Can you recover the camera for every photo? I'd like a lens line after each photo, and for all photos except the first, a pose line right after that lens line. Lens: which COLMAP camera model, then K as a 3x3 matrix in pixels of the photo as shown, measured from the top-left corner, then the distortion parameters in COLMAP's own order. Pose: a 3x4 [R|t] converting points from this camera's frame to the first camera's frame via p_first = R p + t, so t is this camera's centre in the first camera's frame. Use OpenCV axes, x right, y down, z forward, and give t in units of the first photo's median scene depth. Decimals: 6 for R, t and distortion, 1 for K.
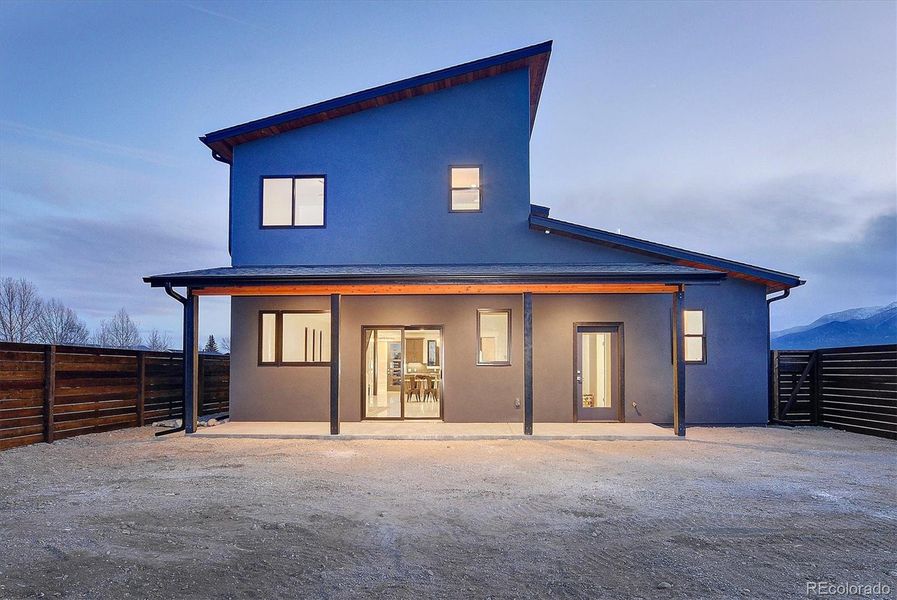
lens RADIAL K [[489.8, 0, 459.6], [0, 489.8, 354.3], [0, 0, 1]] dist [-0.012772, 0.000415]
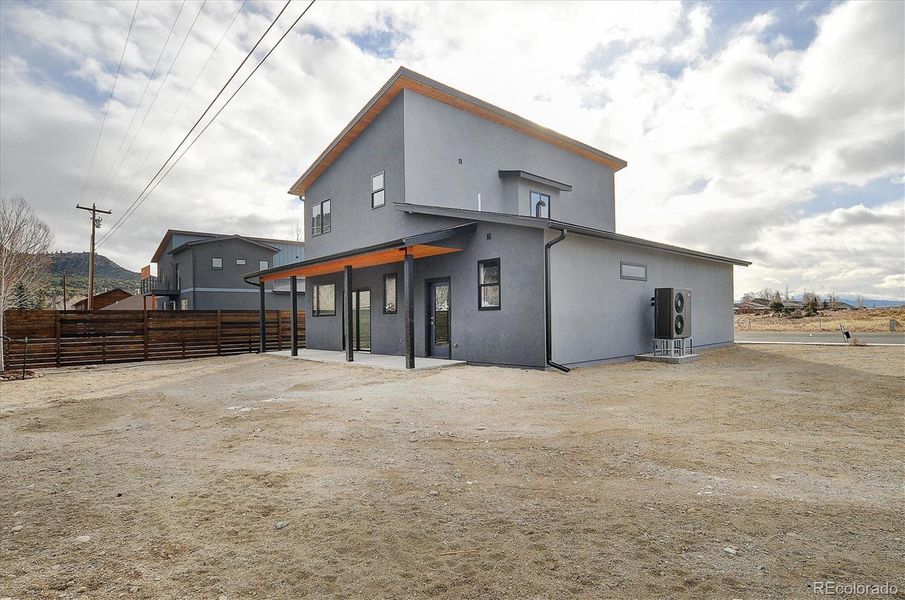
lens RADIAL K [[481.0, 0, 455.8], [0, 481.0, 305.2], [0, 0, 1]] dist [0.015539, -0.000194]
pose [[0.710159, -0.032527, -0.703289, 1.162454], [0.037543, 0.999260, -0.008305, 0.014601], [0.703039, -0.020506, 0.710855, 0.160977]]
